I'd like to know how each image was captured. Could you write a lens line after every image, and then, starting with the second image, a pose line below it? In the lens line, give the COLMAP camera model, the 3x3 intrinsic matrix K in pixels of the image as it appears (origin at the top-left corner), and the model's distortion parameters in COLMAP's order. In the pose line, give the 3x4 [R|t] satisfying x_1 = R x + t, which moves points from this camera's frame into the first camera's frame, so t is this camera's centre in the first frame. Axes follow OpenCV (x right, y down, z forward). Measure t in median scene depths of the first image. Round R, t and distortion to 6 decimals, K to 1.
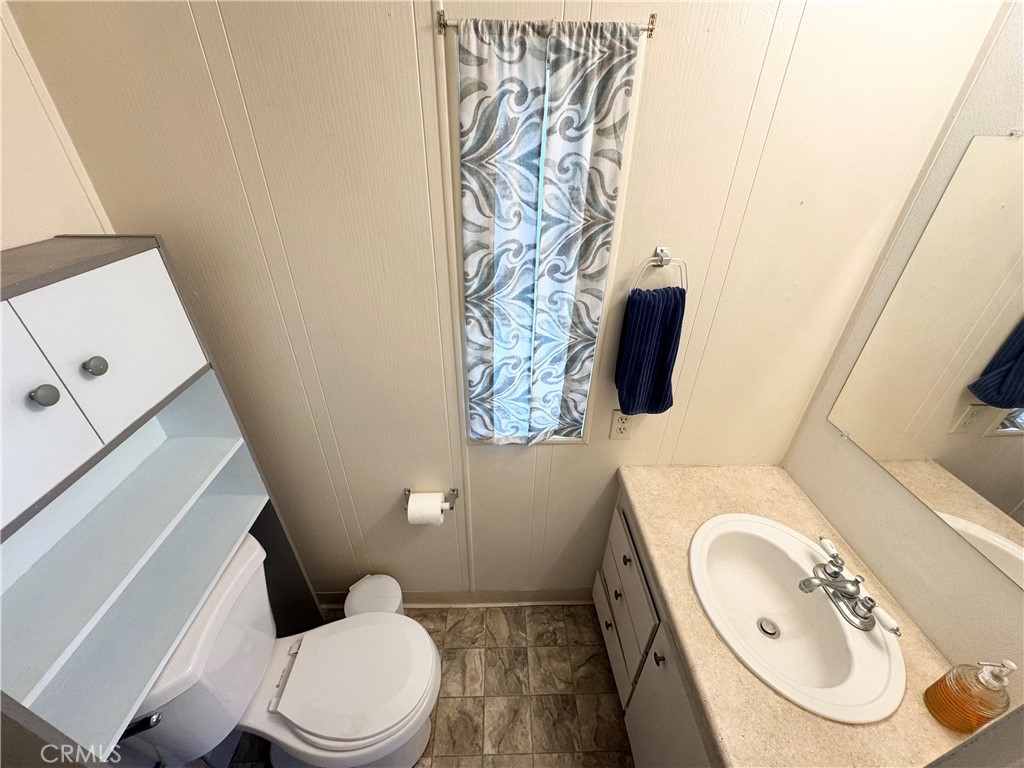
lens RADIAL K [[409.1, 0, 509.2], [0, 409.1, 382.0], [0, 0, 1]] dist [-0.003177, 0.000004]
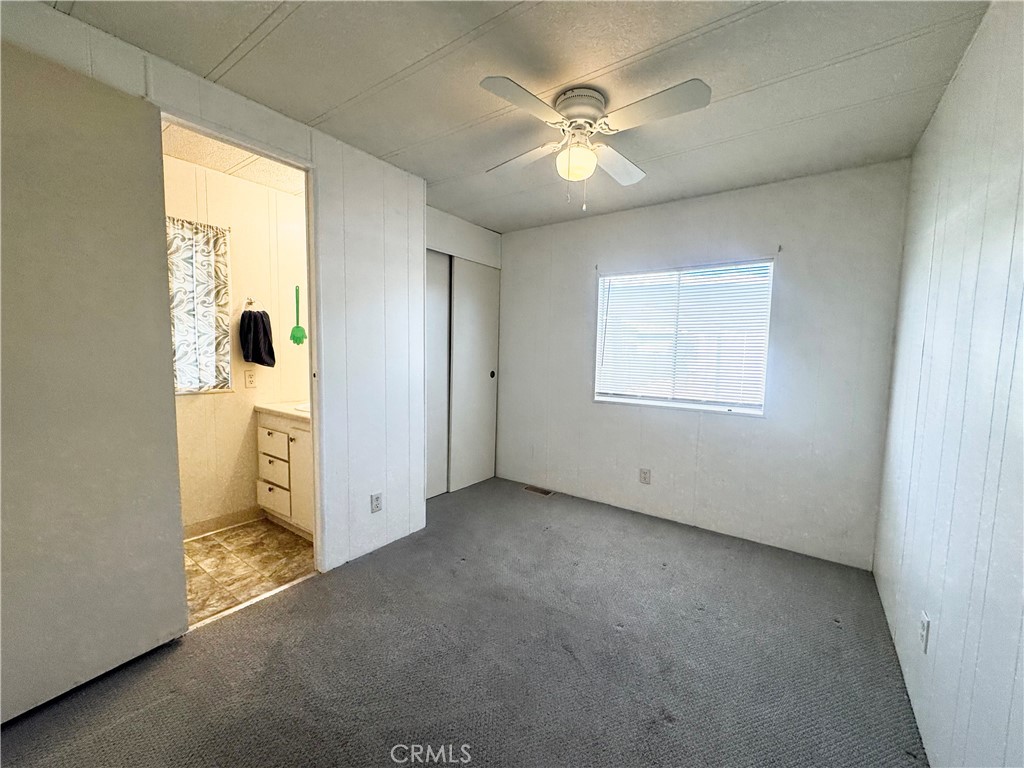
lens RADIAL K [[409.1, 0, 510.7], [0, 409.1, 385.0], [0, 0, 1]] dist [-0.003177, 0.000004]
pose [[0.610533, -0.064828, 0.789333, -0.740272], [0.408961, 0.879297, -0.244107, 1.534533], [-0.678233, 0.471841, 0.563352, -1.416861]]
